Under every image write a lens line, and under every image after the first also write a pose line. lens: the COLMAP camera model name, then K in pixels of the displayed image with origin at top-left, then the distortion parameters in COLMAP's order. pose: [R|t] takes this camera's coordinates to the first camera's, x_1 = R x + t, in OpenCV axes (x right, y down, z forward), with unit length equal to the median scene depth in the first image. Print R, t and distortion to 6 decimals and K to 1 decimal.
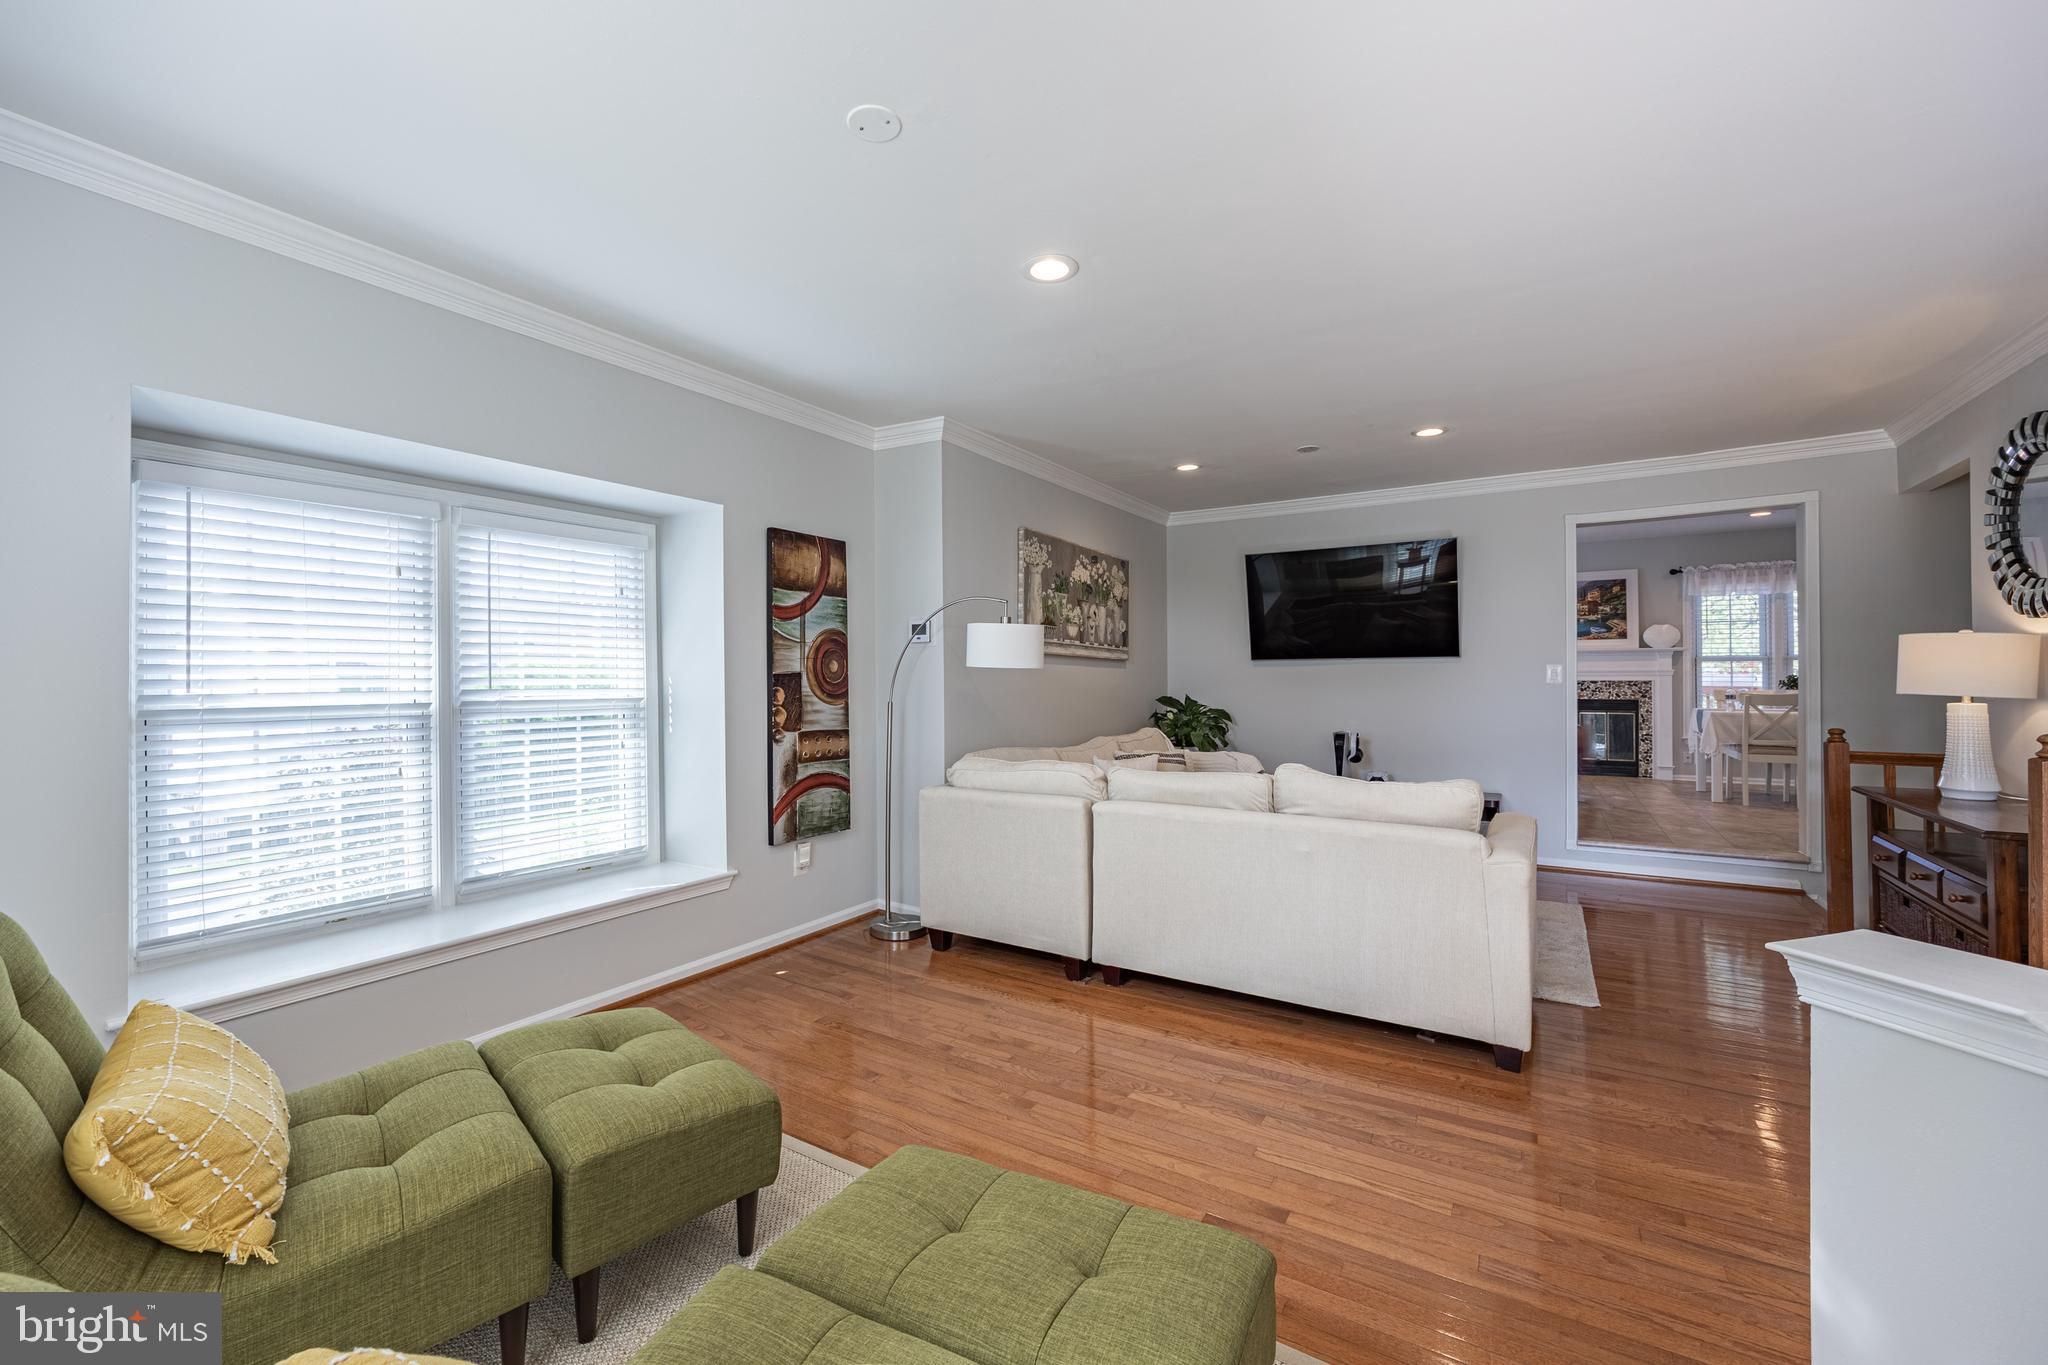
lens RADIAL K [[812.1, 0, 1017.7], [0, 812.1, 680.0], [0, 0, 1]] dist [-0.010221, 0.000107]
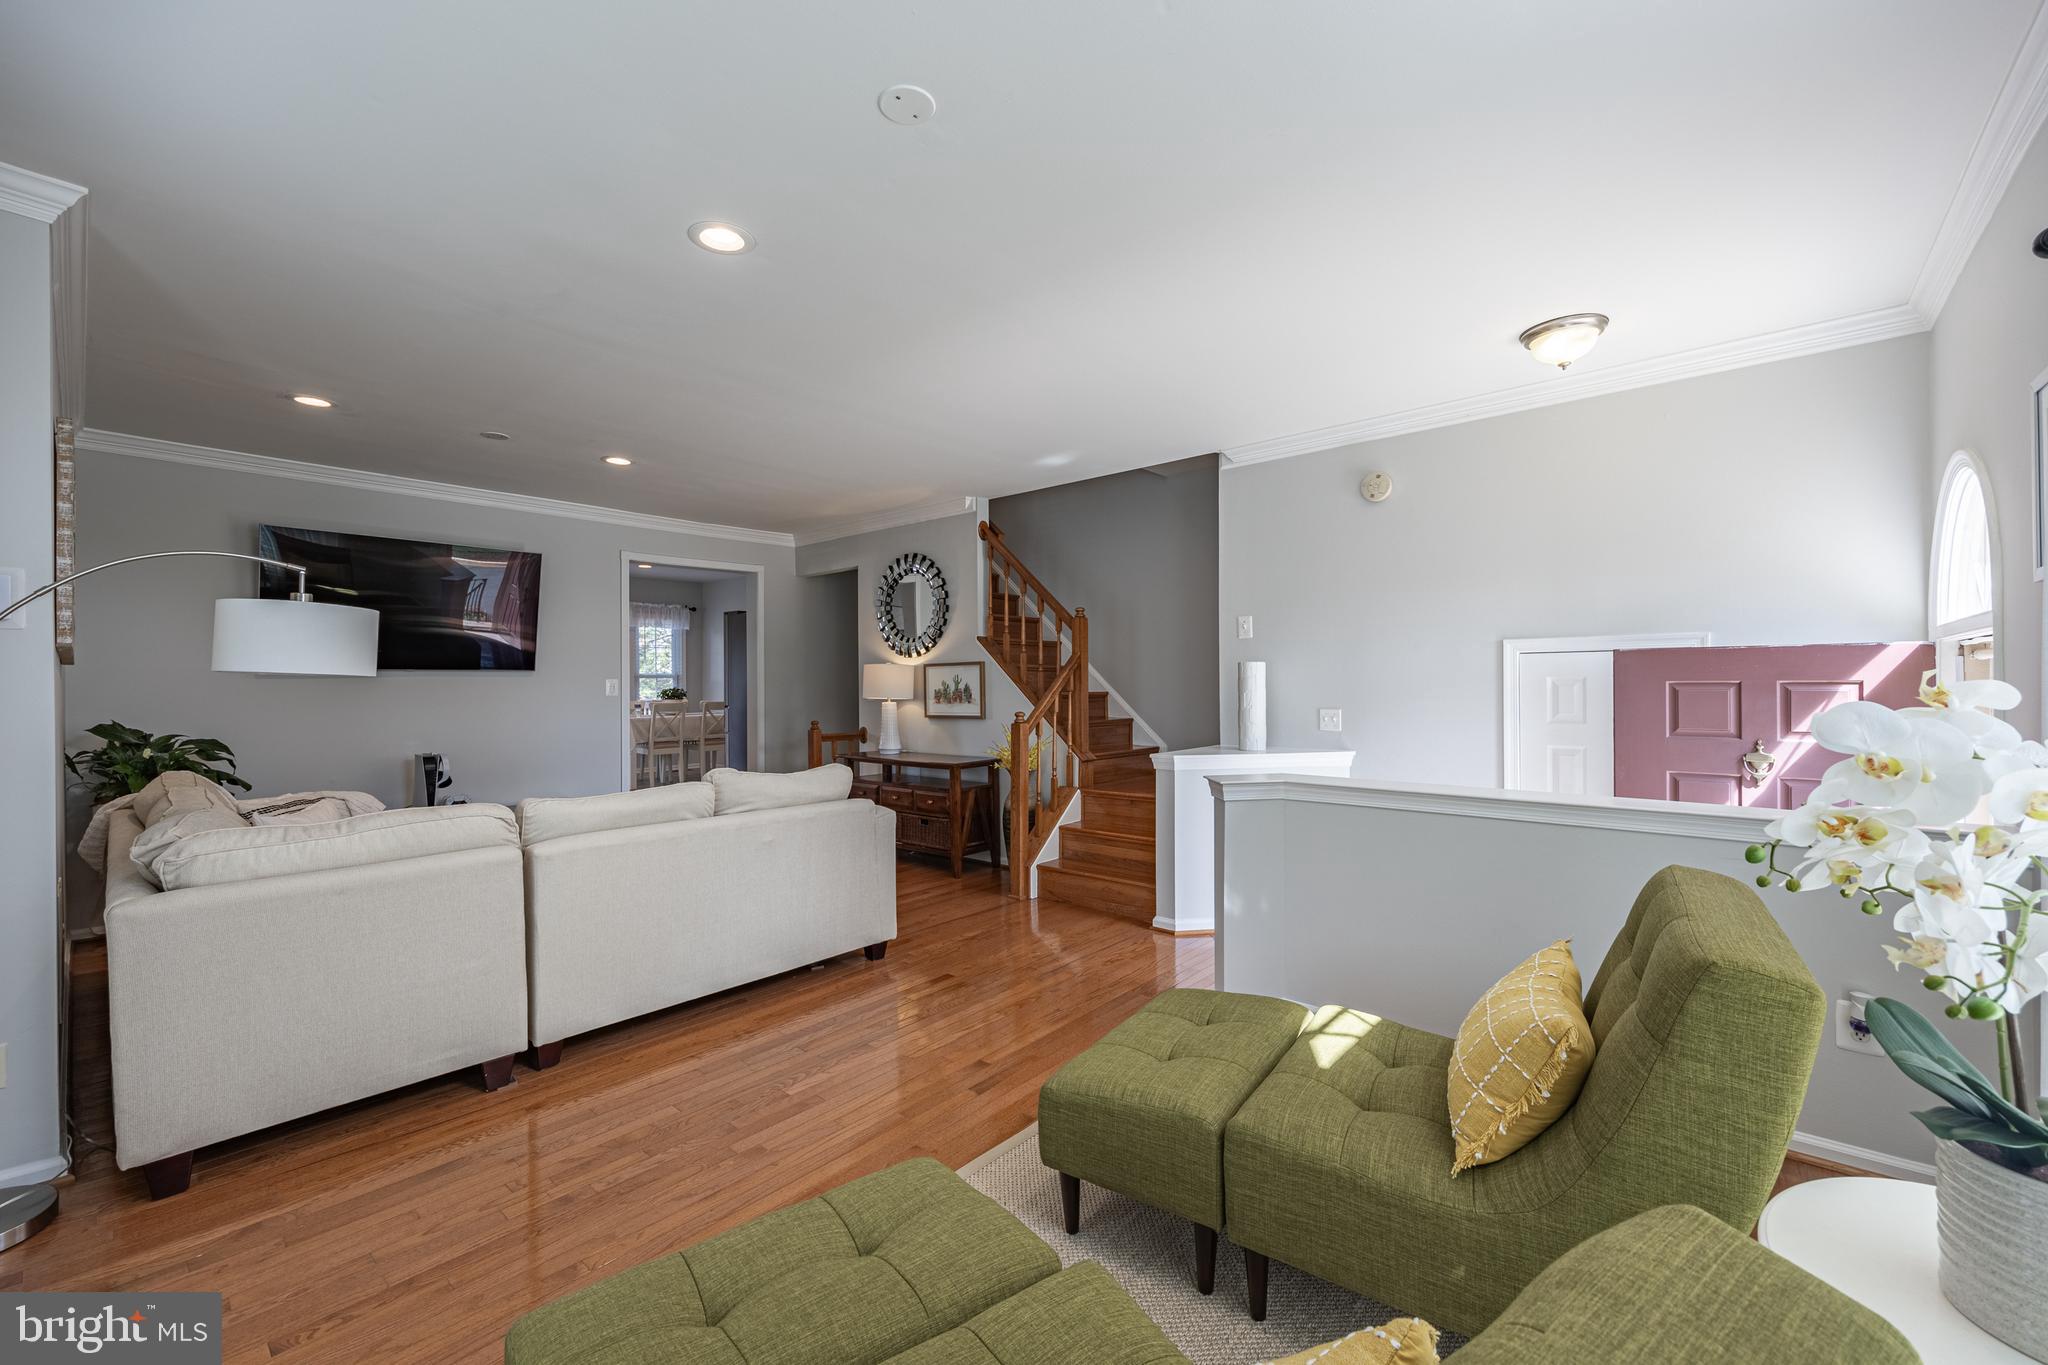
lens RADIAL K [[819.4, 0, 1016.8], [0, 819.4, 684.5], [0, 0, 1]] dist [0.000816, -0.000027]
pose [[0.160285, 0.004241, 0.987062, -0.639523], [0.010928, 0.999922, -0.006071, 0.002324], [-0.987010, 0.011760, 0.160227, 0.410011]]
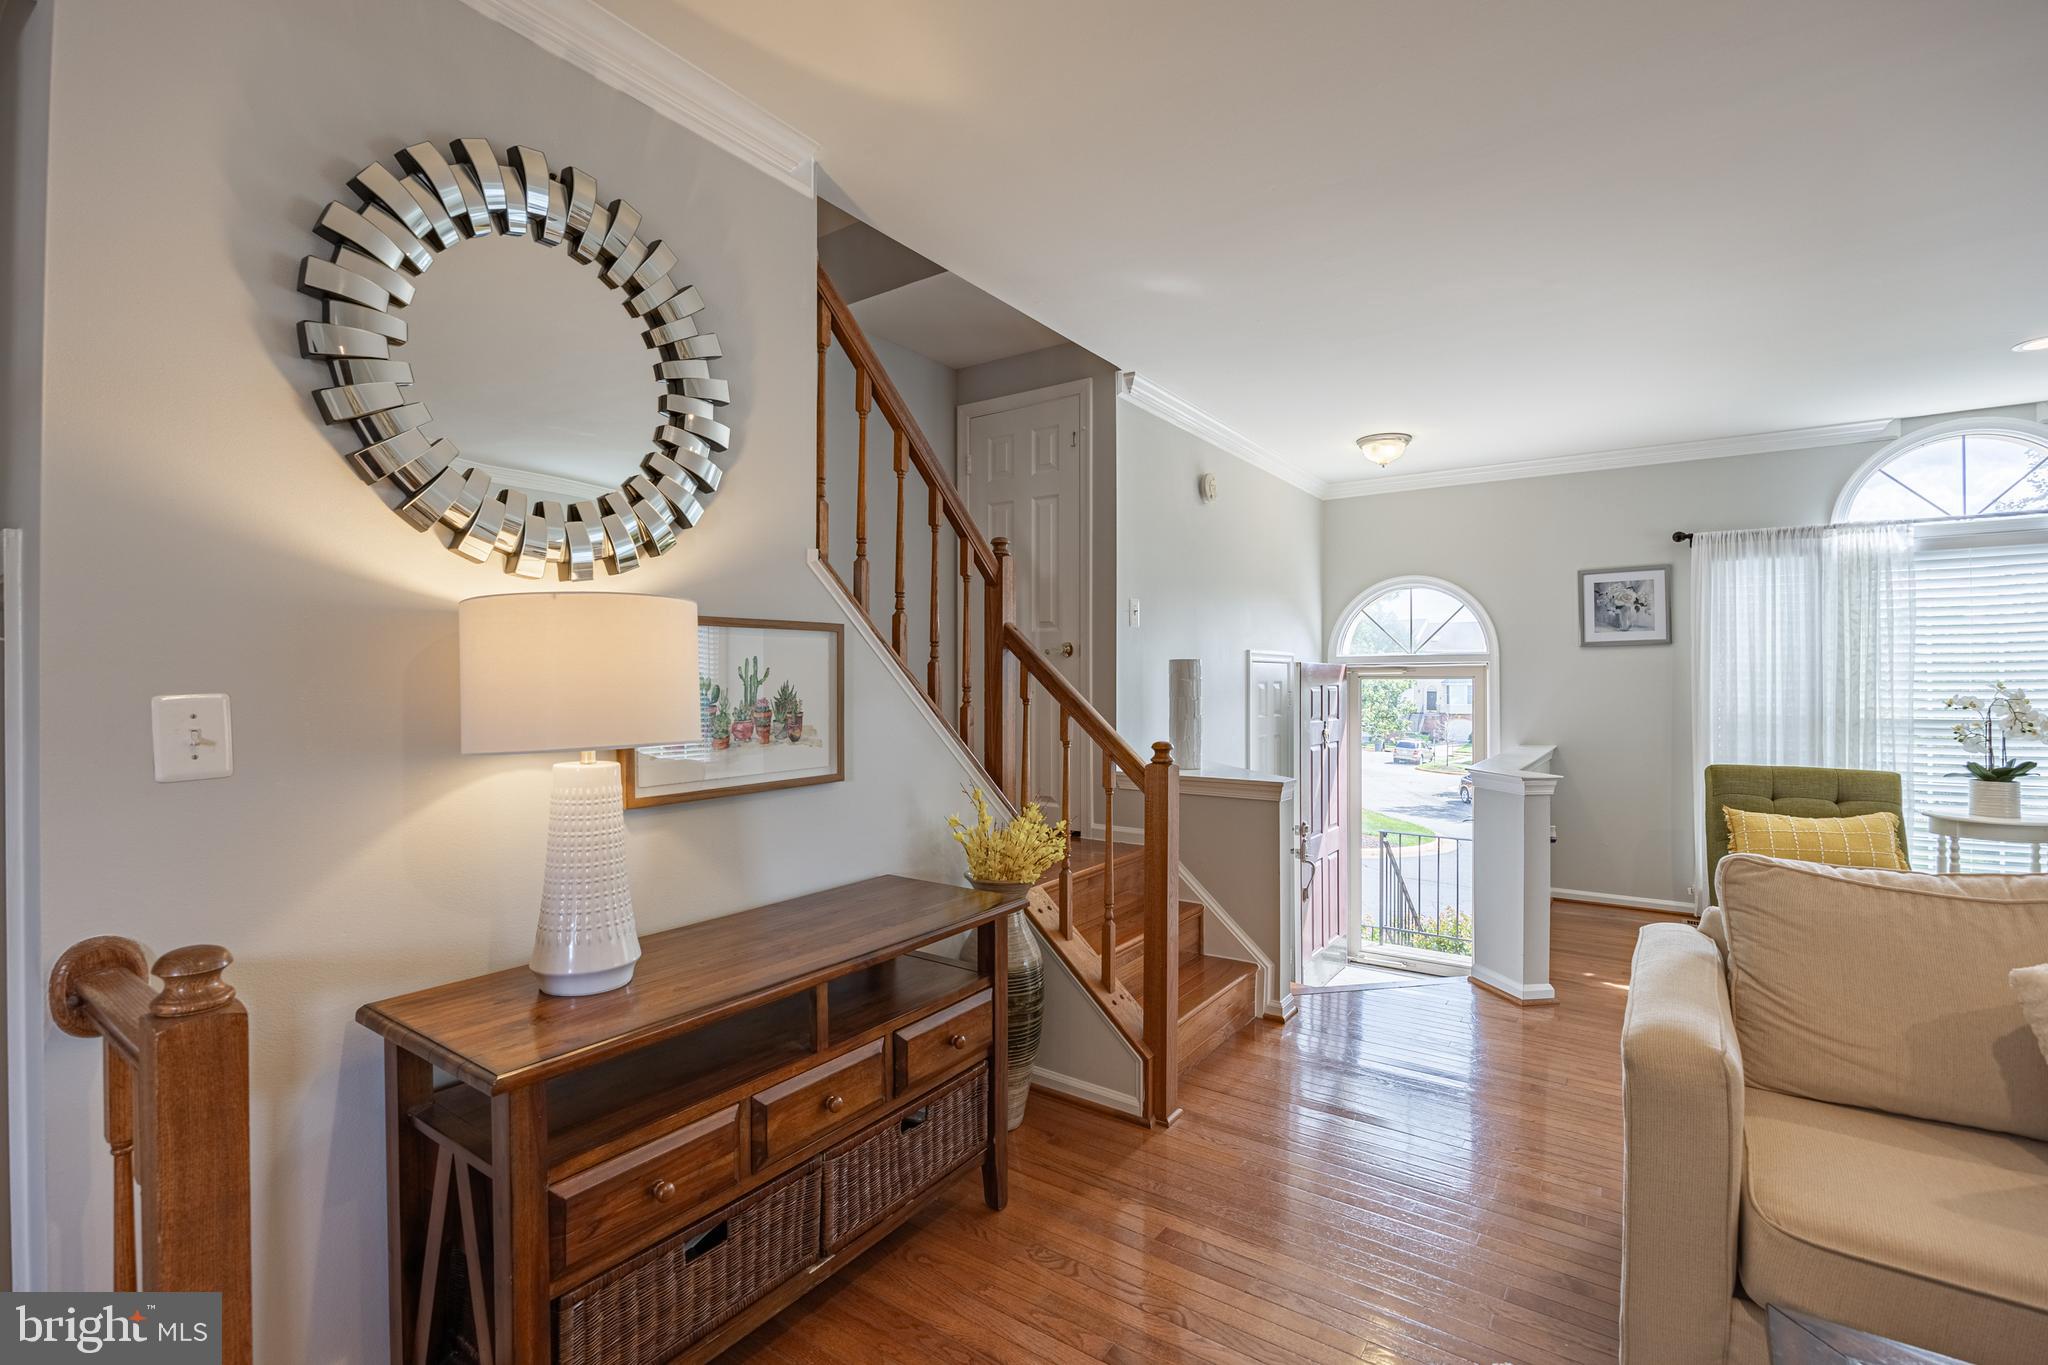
lens RADIAL K [[925.8, 0, 1030.9], [0, 925.8, 679.9], [0, 0, 1]] dist [-0.001188, -0.000790]
pose [[-0.999350, 0.004372, 0.035786, 0.942168], [0.004522, 0.999981, 0.004092, -0.017929], [-0.035768, 0.004251, -0.999351, 1.501878]]
